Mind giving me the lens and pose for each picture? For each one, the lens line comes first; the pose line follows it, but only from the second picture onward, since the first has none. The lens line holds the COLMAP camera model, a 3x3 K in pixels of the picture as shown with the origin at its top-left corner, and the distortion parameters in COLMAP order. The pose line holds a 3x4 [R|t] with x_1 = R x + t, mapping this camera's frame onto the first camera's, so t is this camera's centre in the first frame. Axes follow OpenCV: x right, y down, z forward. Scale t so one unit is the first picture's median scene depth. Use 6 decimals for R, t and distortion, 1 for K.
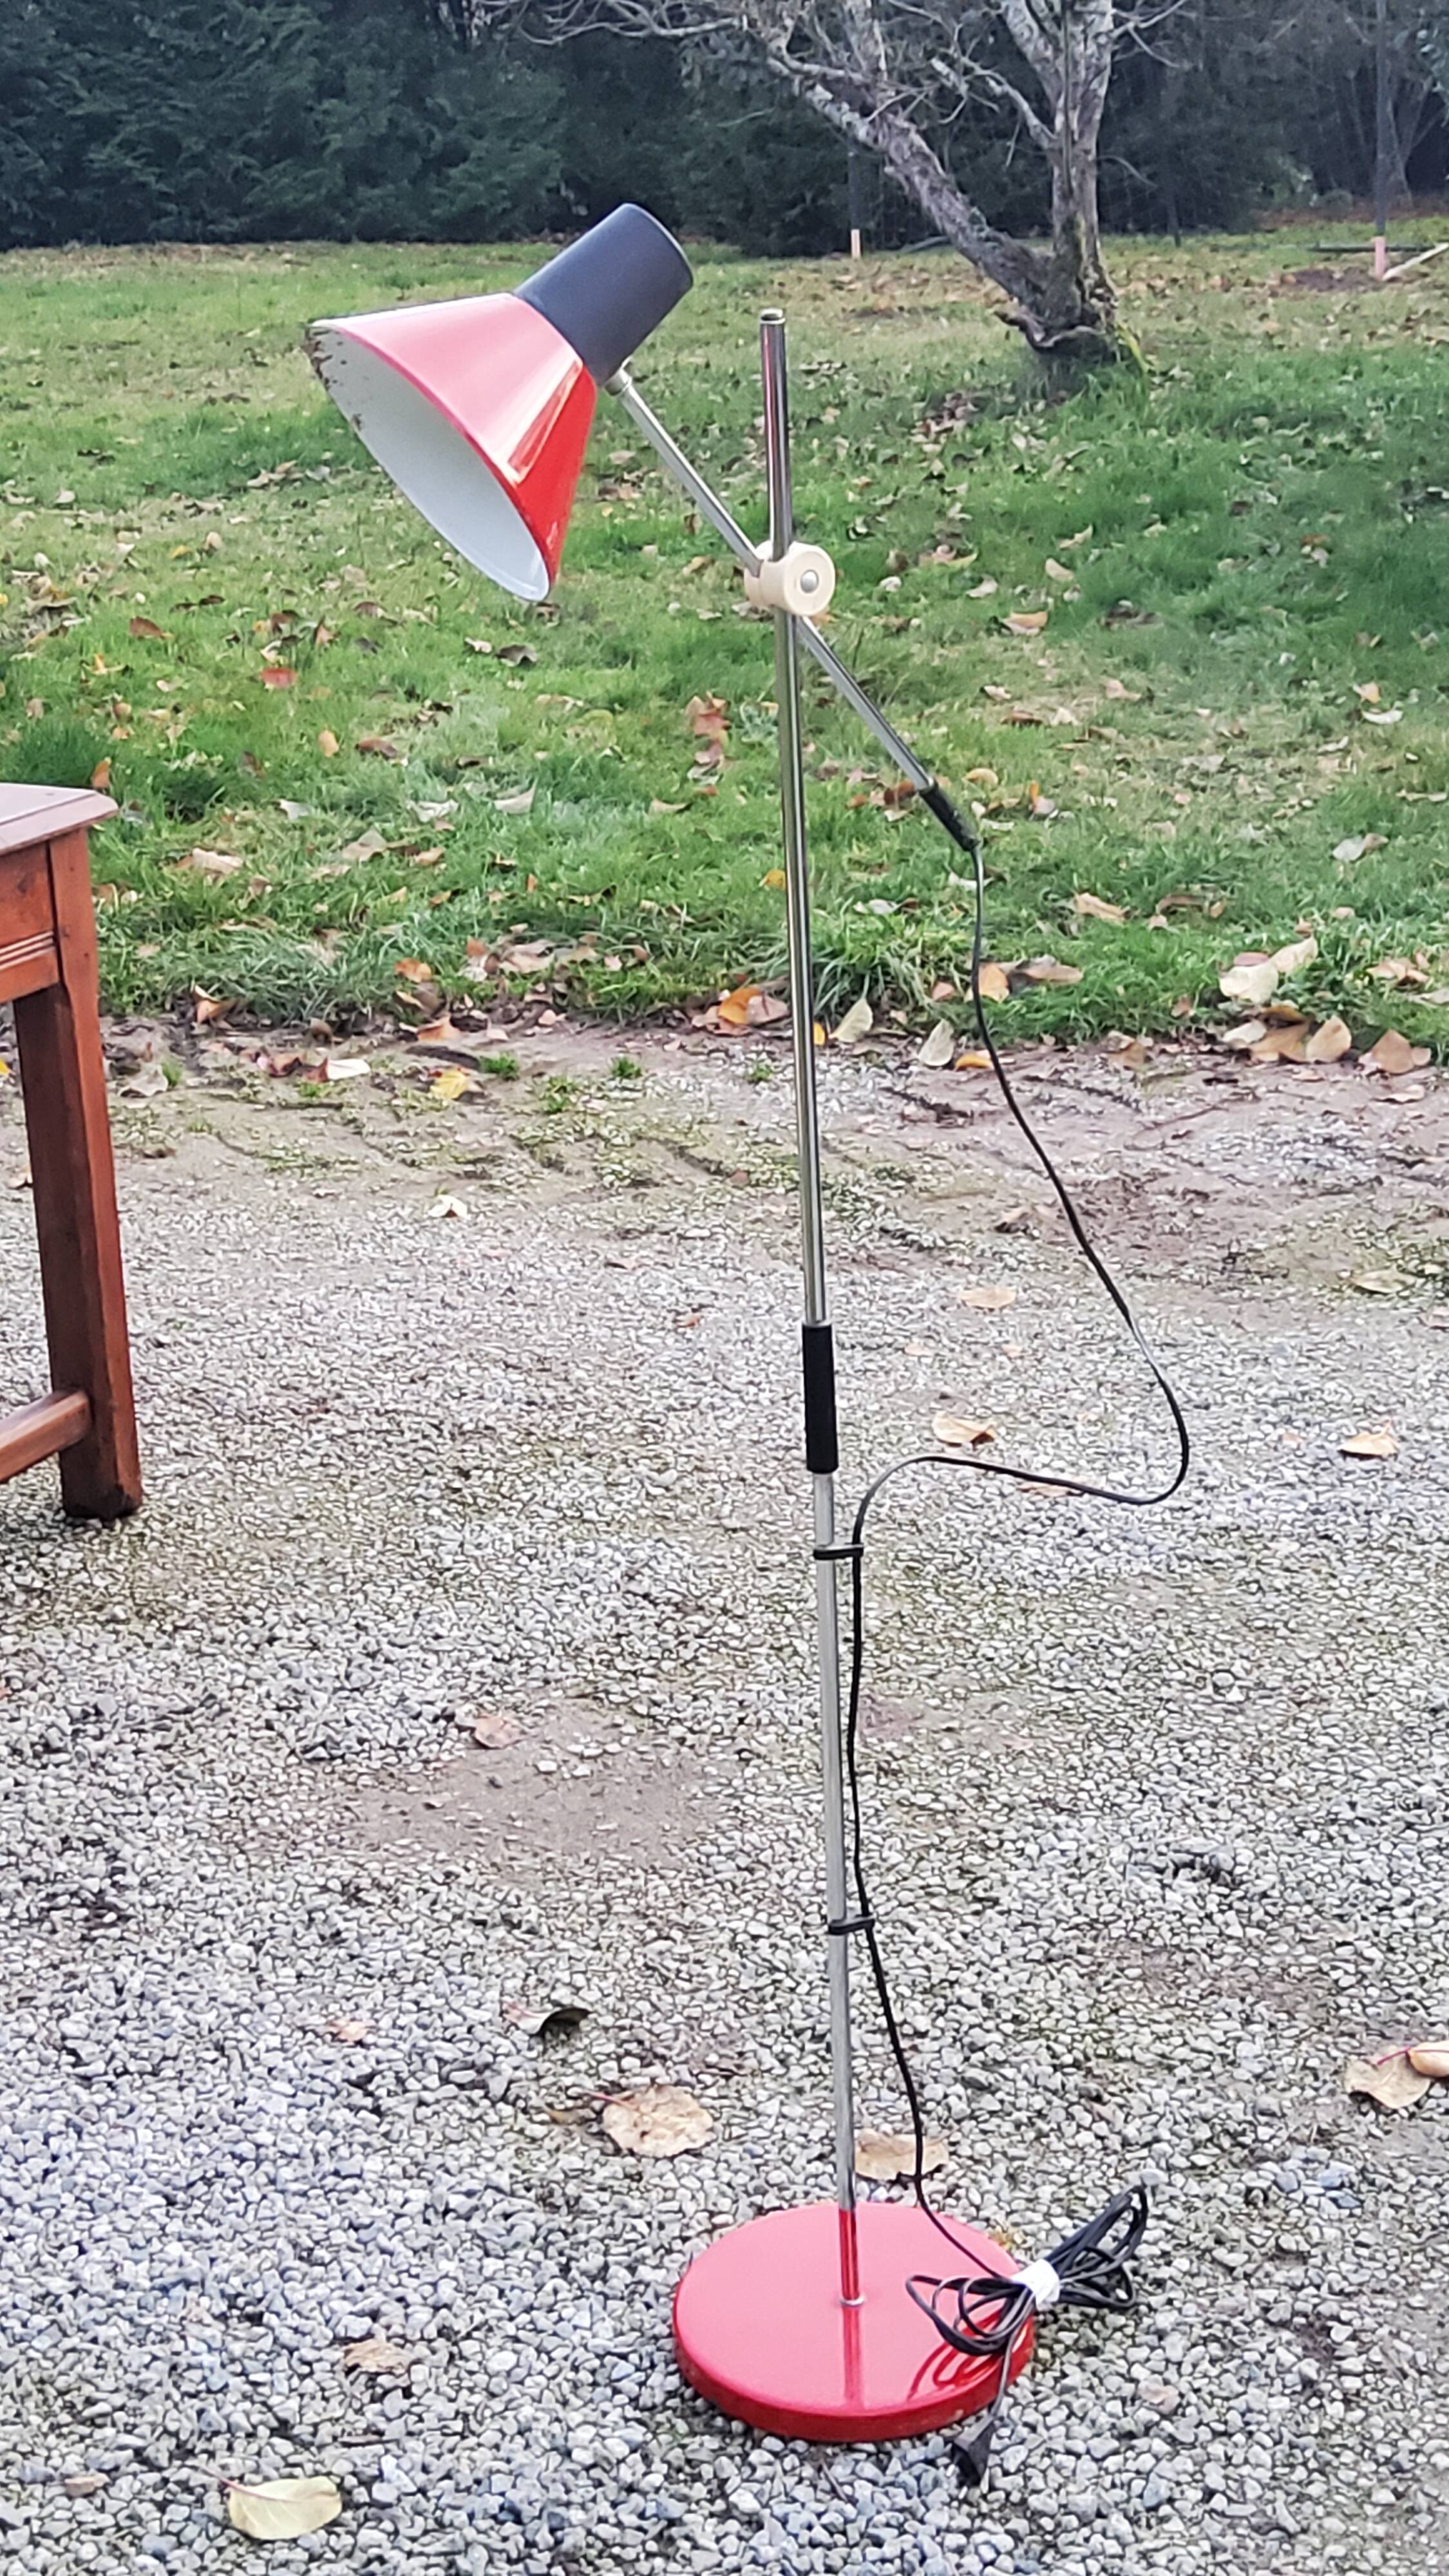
lens RADIAL K [[3847.3, 0, 729.3], [0, 3847.3, 1275.4], [0, 0, 1]] dist [0.193830, -0.568869]
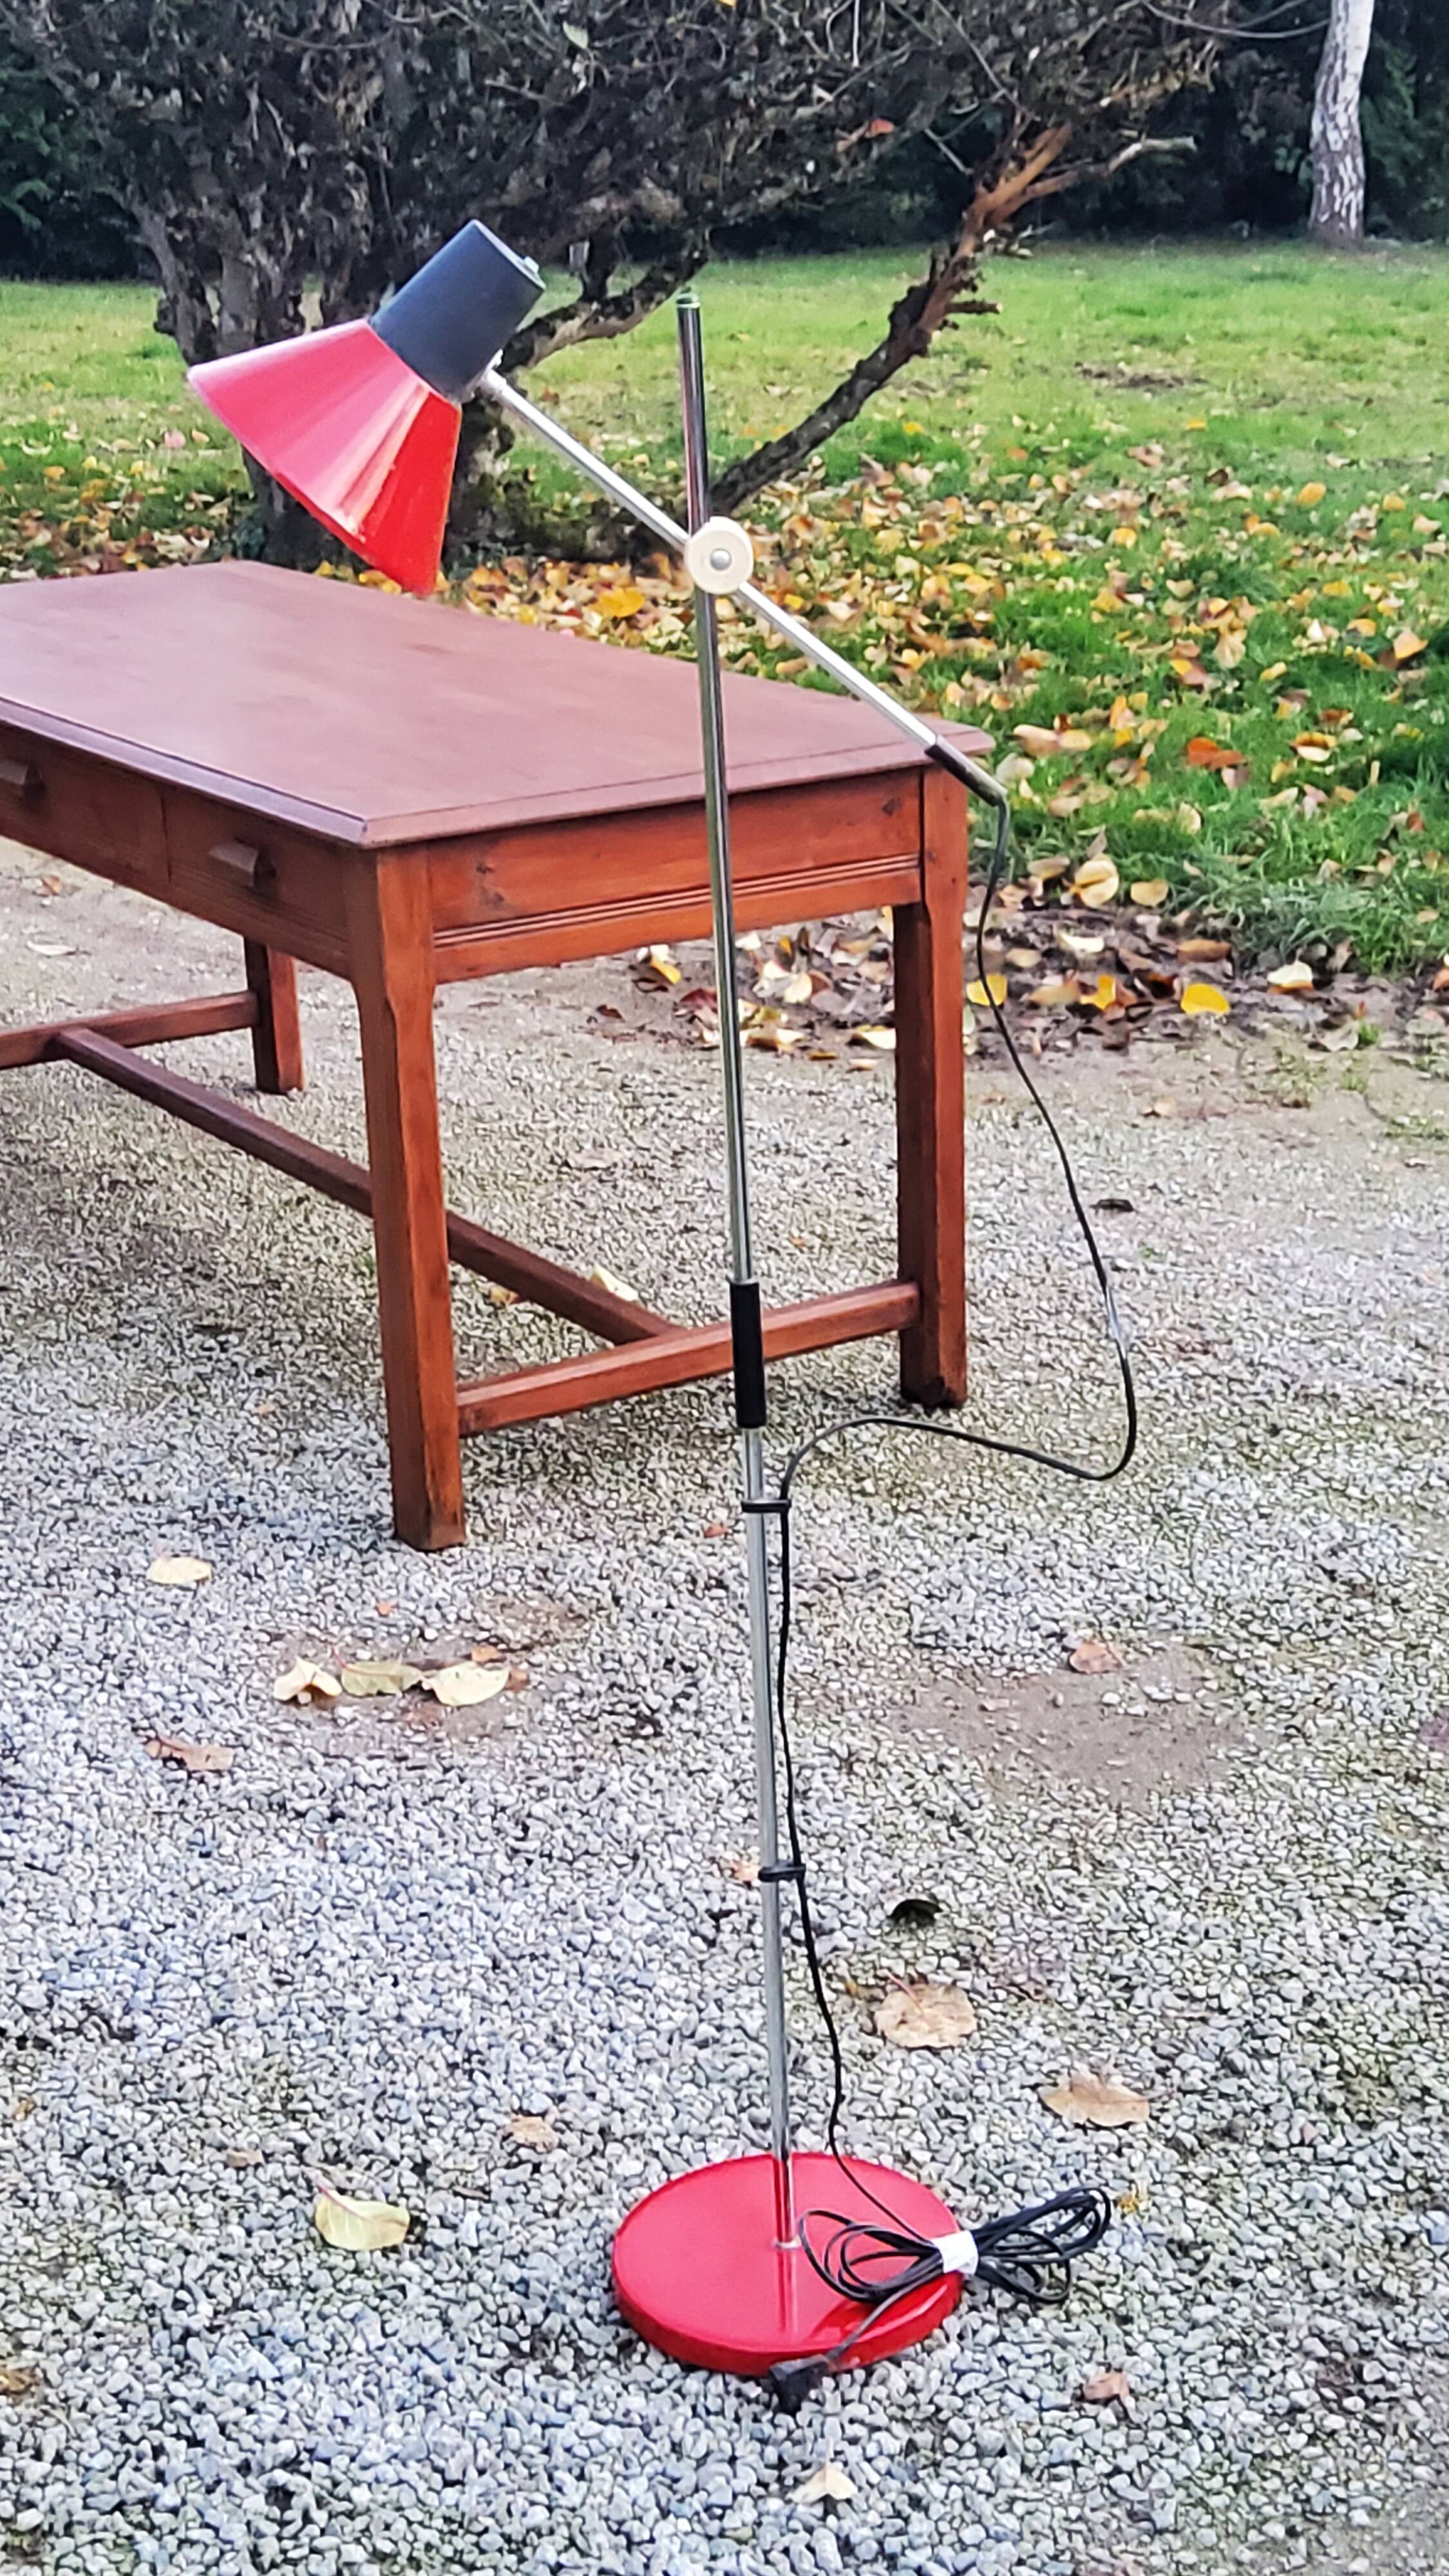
lens RADIAL K [[3832.0, 0, 726.0], [0, 3832.0, 1252.0], [0, 0, 1]] dist [0.193864, -0.541426]
pose [[0.868807, 0.163813, -0.467267, 0.370680], [-0.163729, 0.985648, 0.041117, -0.018026], [0.467297, 0.040782, 0.883159, 0.045961]]
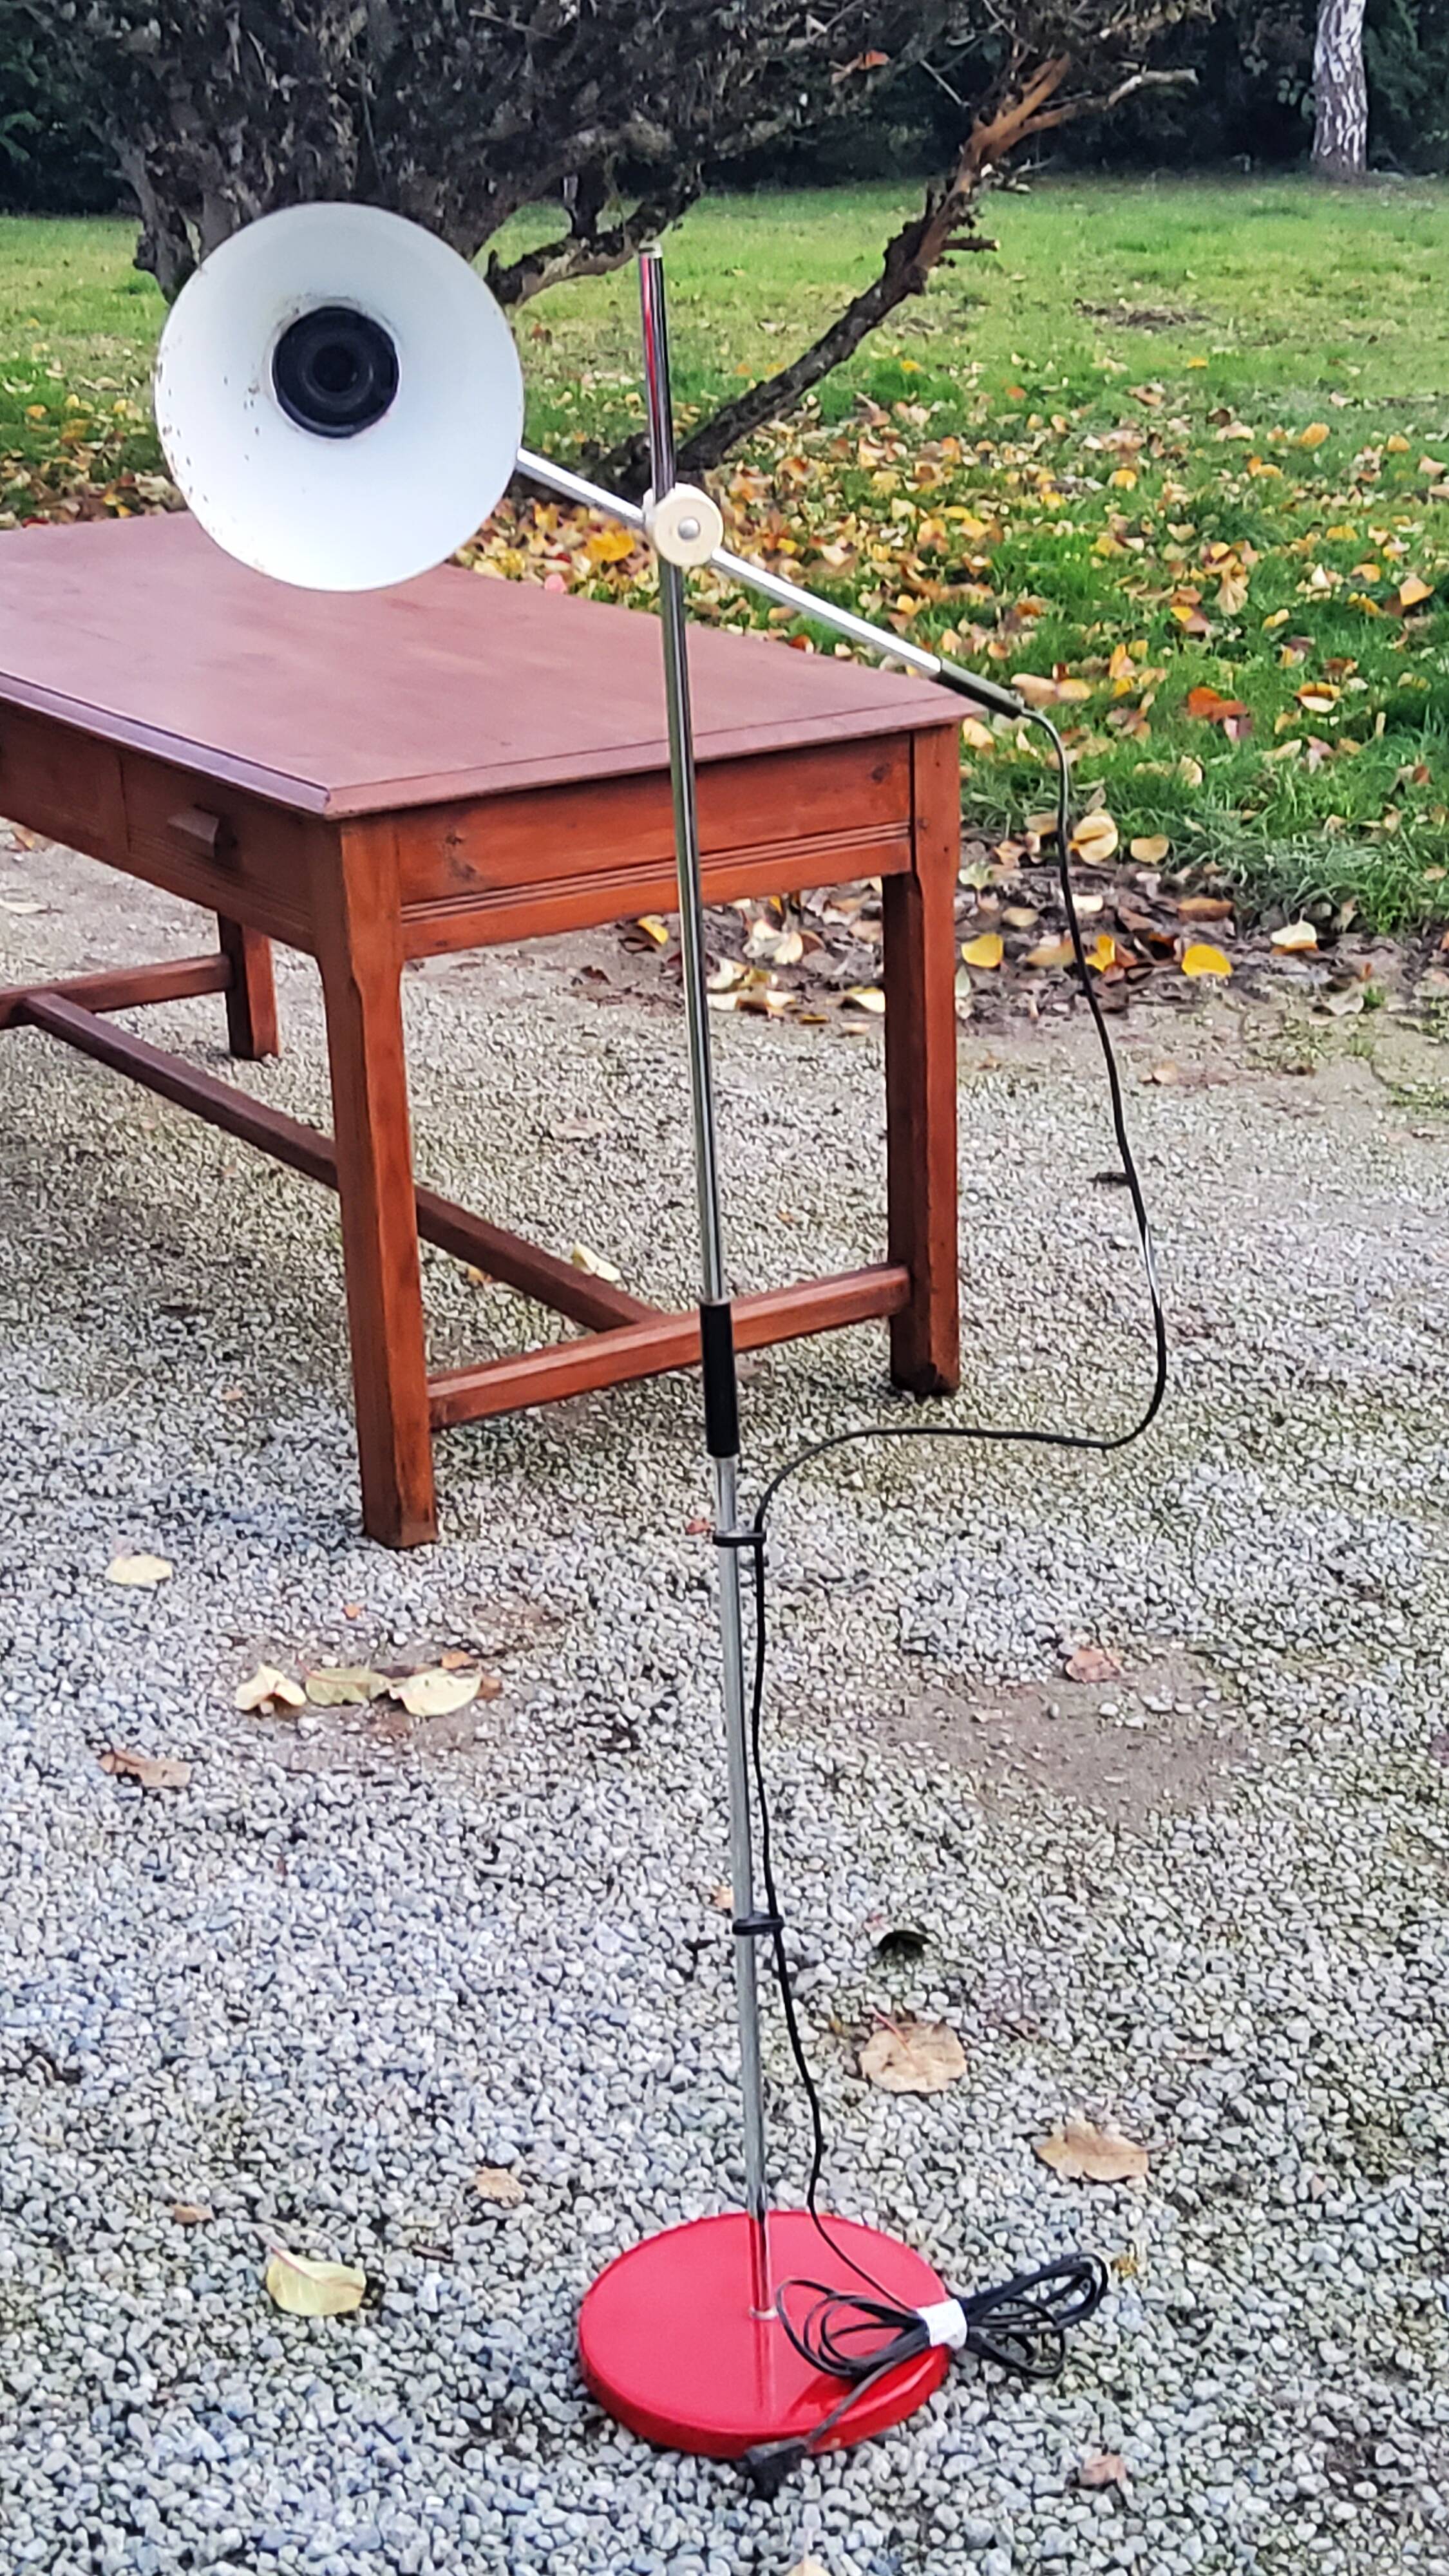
lens RADIAL K [[3824.8, 0, 726.1], [0, 3824.8, 1253.5], [0, 0, 1]] dist [0.194890, -0.550139]
pose [[0.868955, 0.171671, -0.464161, 0.347338], [-0.163799, 0.984811, 0.057588, -0.032210], [0.466997, 0.025988, 0.883877, 0.095833]]
